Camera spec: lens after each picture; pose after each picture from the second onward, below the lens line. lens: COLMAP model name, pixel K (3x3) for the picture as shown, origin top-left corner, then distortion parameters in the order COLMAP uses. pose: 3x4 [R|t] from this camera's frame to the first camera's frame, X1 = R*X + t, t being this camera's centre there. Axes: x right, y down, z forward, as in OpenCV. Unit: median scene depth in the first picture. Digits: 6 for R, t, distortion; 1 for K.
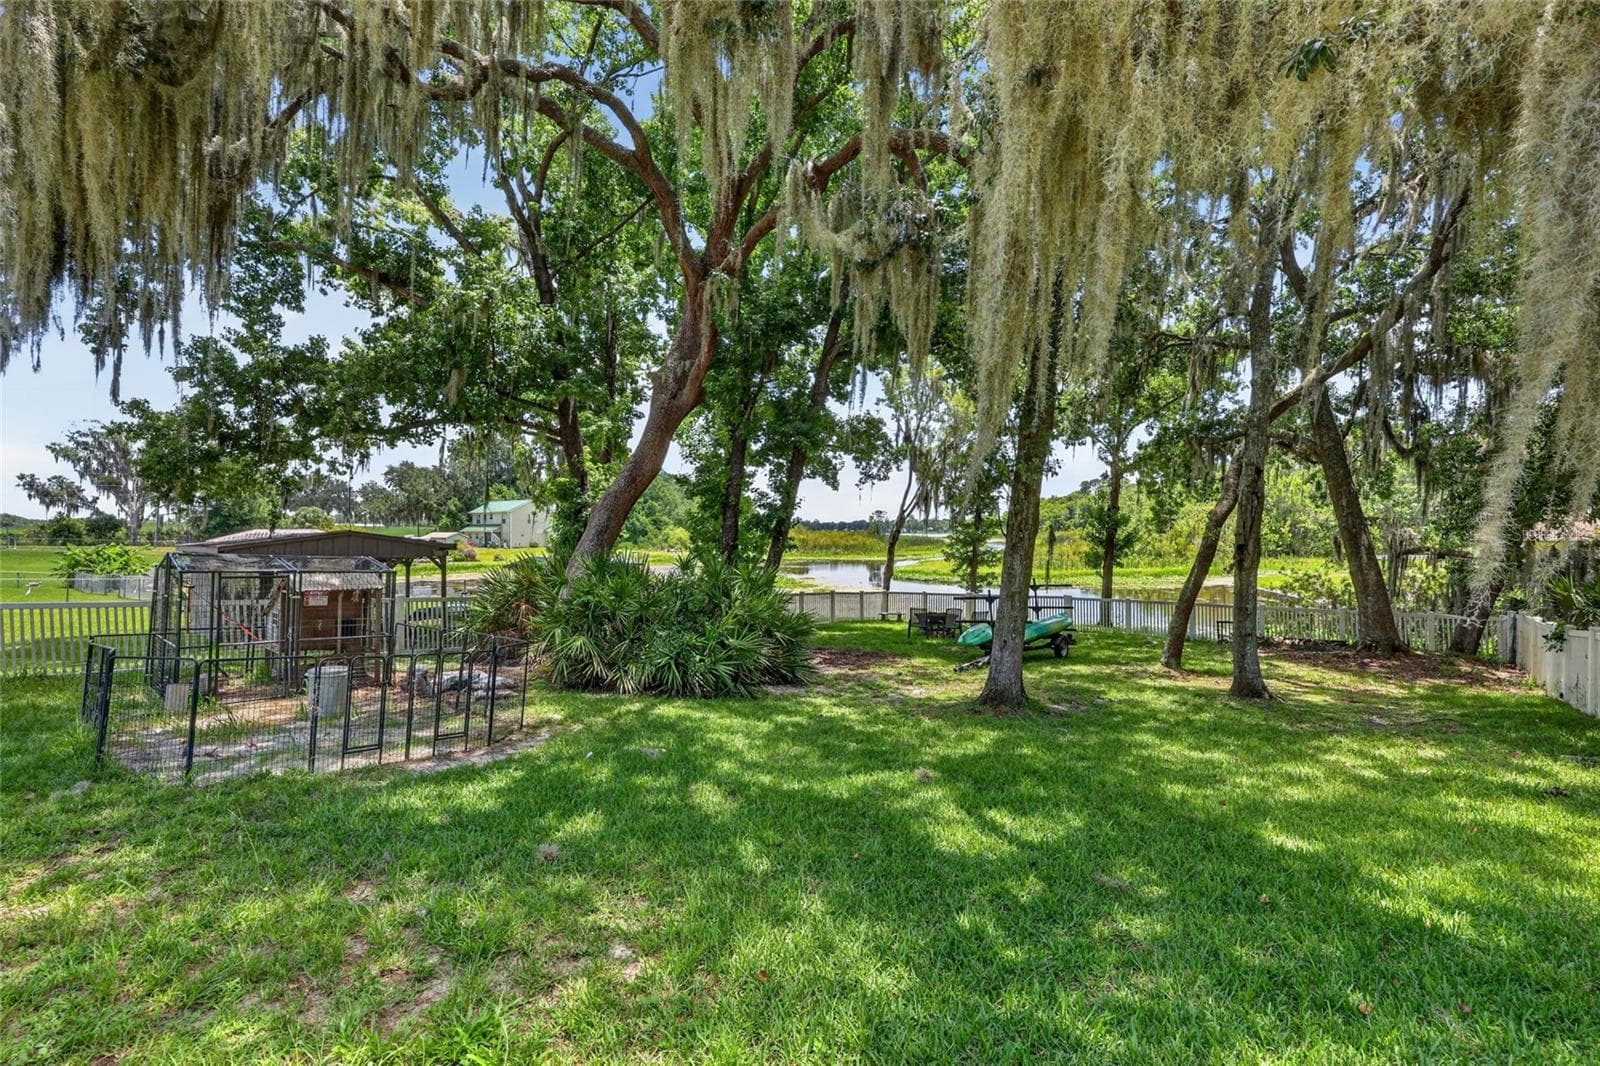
lens RADIAL K [[717.7, 0, 803.1], [0, 717.7, 531.6], [0, 0, 1]] dist [-0.001346, 0.000277]
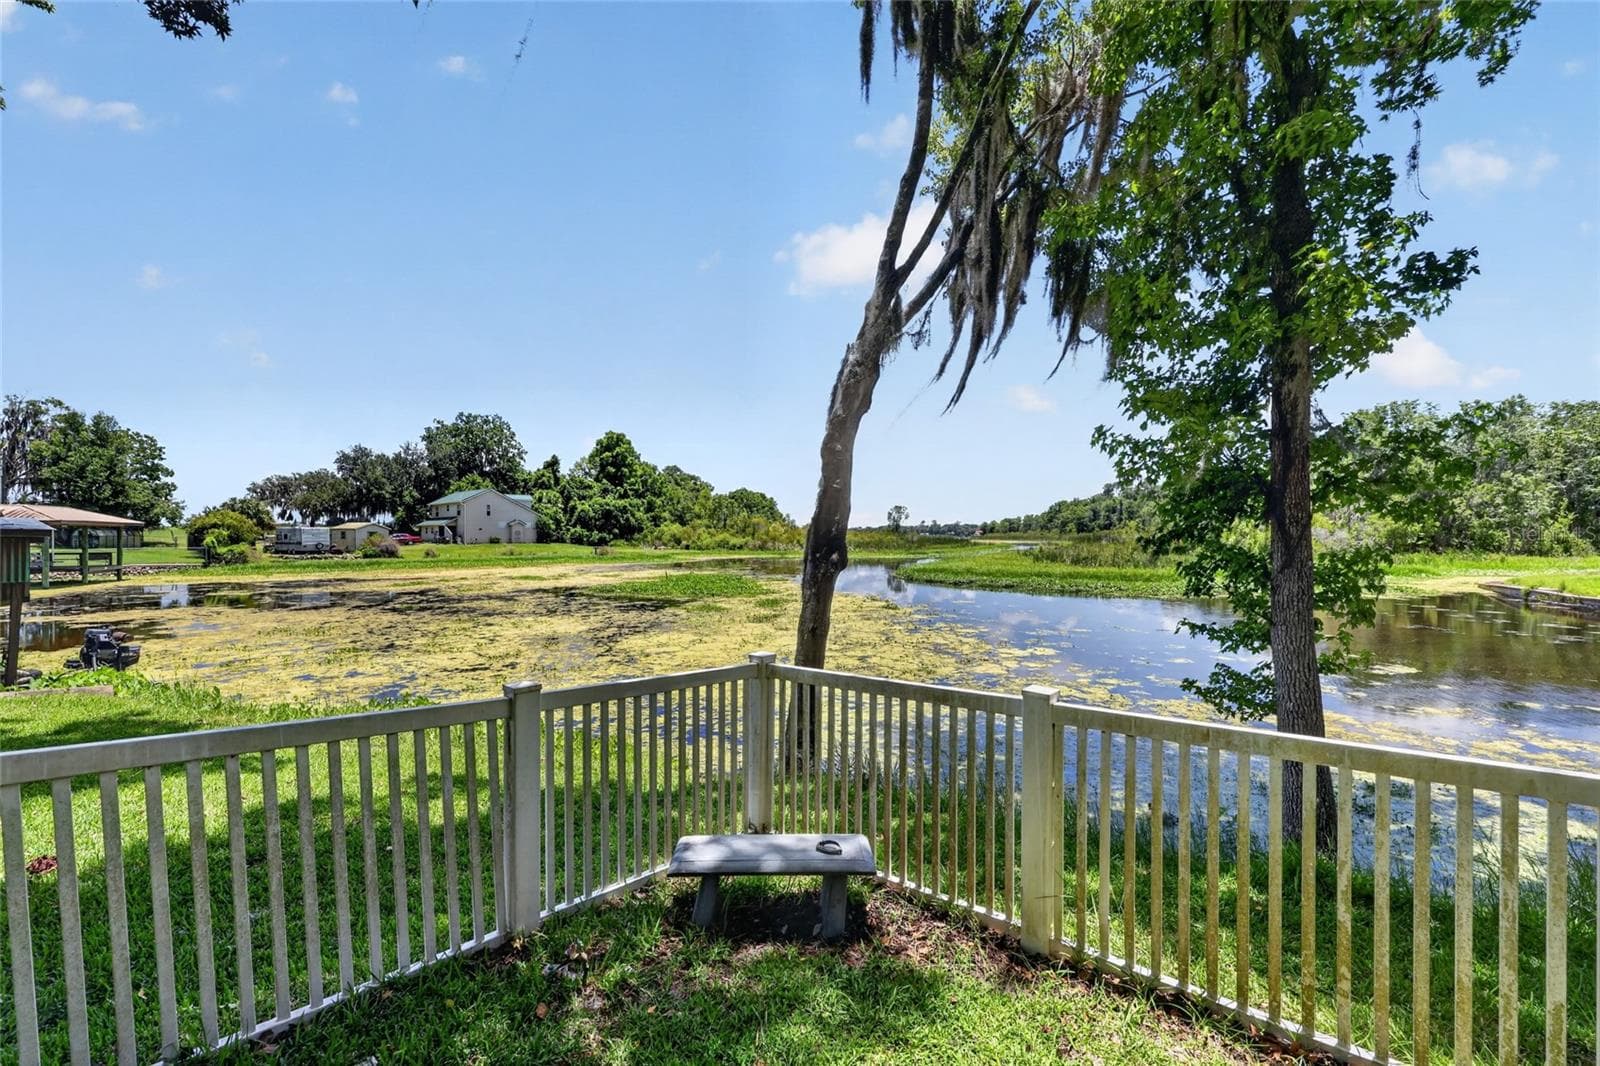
lens RADIAL K [[658.4, 0, 801.7], [0, 658.4, 539.2], [0, 0, 1]] dist [0.003621, 0.000296]
pose [[0.998823, -0.001225, -0.048481, 0.117958], [0.001415, 0.999991, 0.003890, 0.049930], [0.048476, -0.003954, 0.998817, 0.773162]]
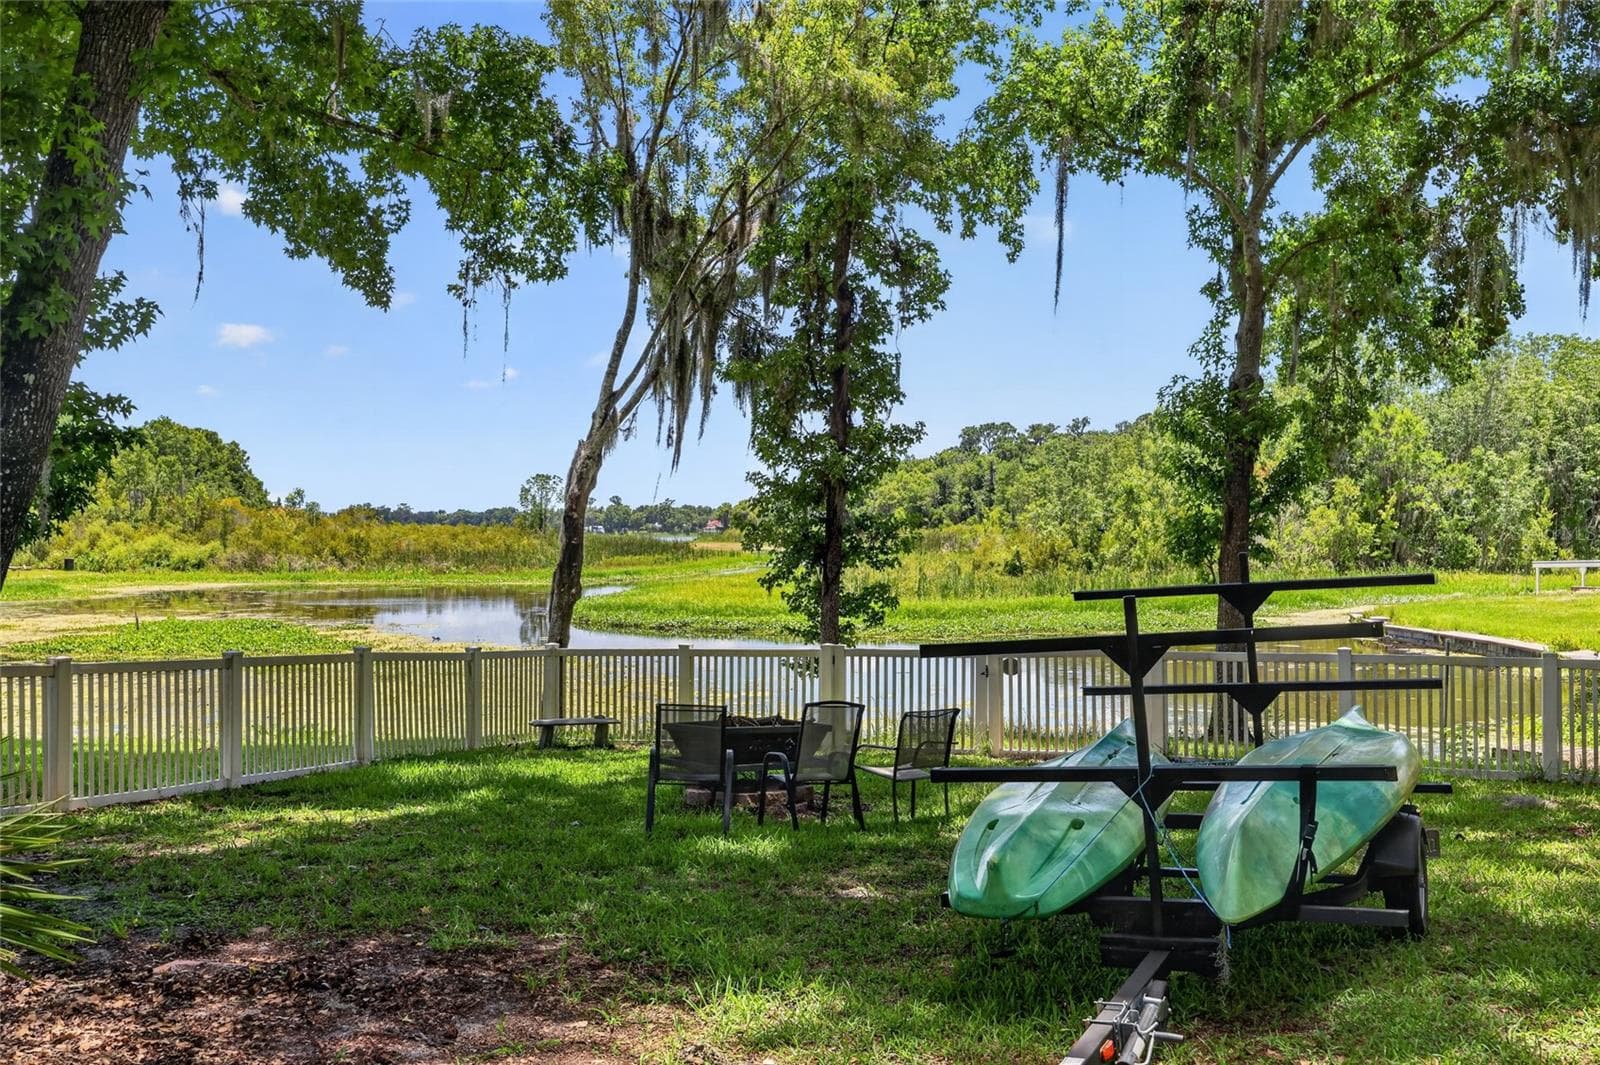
lens RADIAL K [[1531.9, 0, 810.3], [0, 1531.9, 546.0], [0, 0, 1]] dist [0.010057, 0.000000]
pose [[0.962072, -0.001877, 0.272789, 0.038829], [-0.000388, 0.999966, 0.008249, 0.031550], [-0.272795, -0.008042, 0.962039, 0.317496]]
